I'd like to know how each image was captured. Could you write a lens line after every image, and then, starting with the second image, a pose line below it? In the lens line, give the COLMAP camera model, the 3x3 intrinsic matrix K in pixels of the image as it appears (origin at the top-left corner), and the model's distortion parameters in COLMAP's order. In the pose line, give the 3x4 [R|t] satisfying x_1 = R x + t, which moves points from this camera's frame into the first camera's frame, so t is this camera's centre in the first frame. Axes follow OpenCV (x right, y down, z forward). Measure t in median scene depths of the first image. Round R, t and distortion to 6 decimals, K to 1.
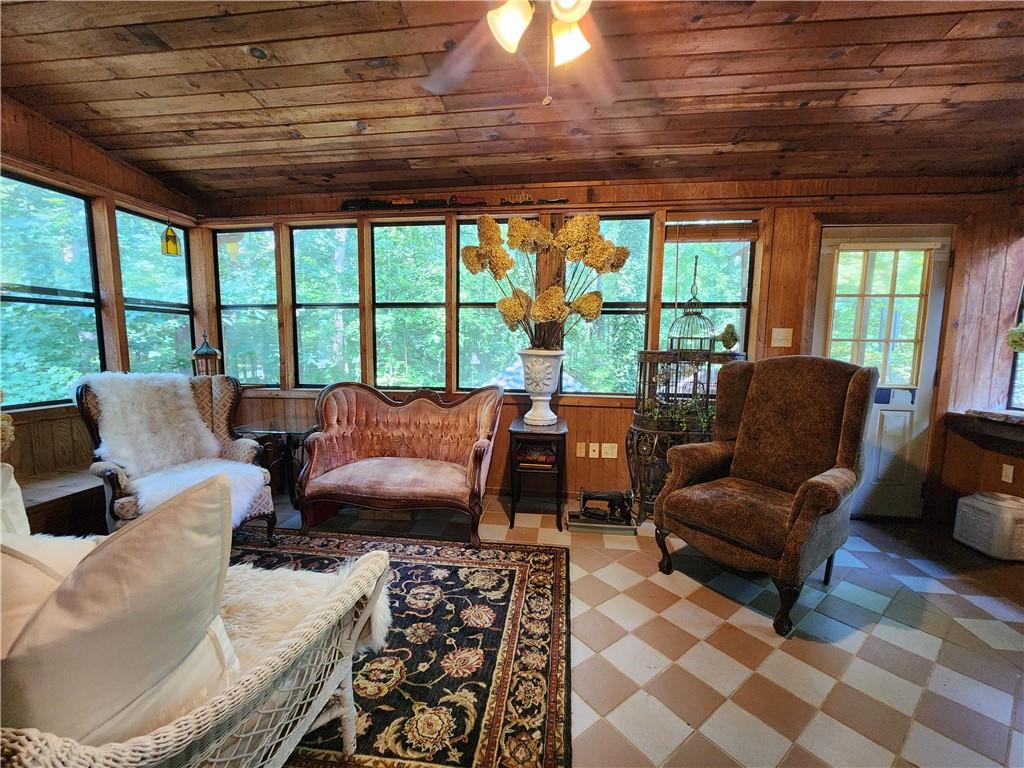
lens RADIAL K [[419.3, 0, 512.1], [0, 419.3, 385.7], [0, 0, 1]] dist [0.000945, -0.003025]
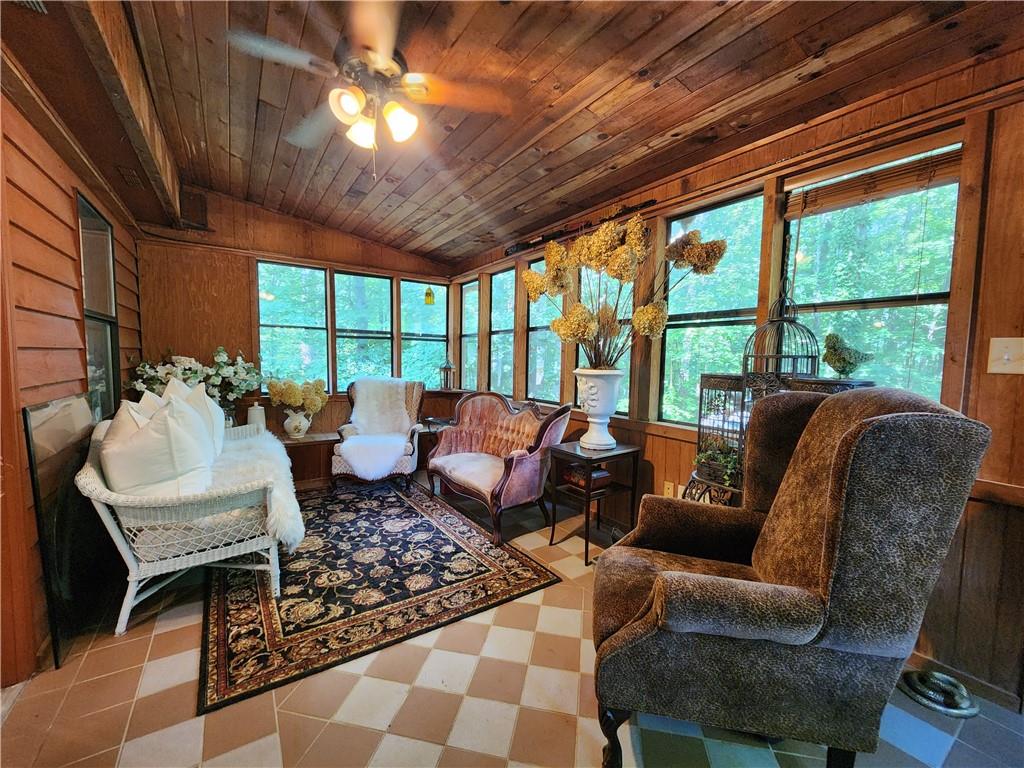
lens RADIAL K [[419.3, 0, 511.4], [0, 419.3, 386.9], [0, 0, 1]] dist [0.000945, -0.003025]
pose [[0.658998, 0.053126, -0.750266, 0.817333], [-0.085781, 0.996302, -0.004799, -0.031105], [0.747237, 0.067521, 0.661118, 0.289957]]
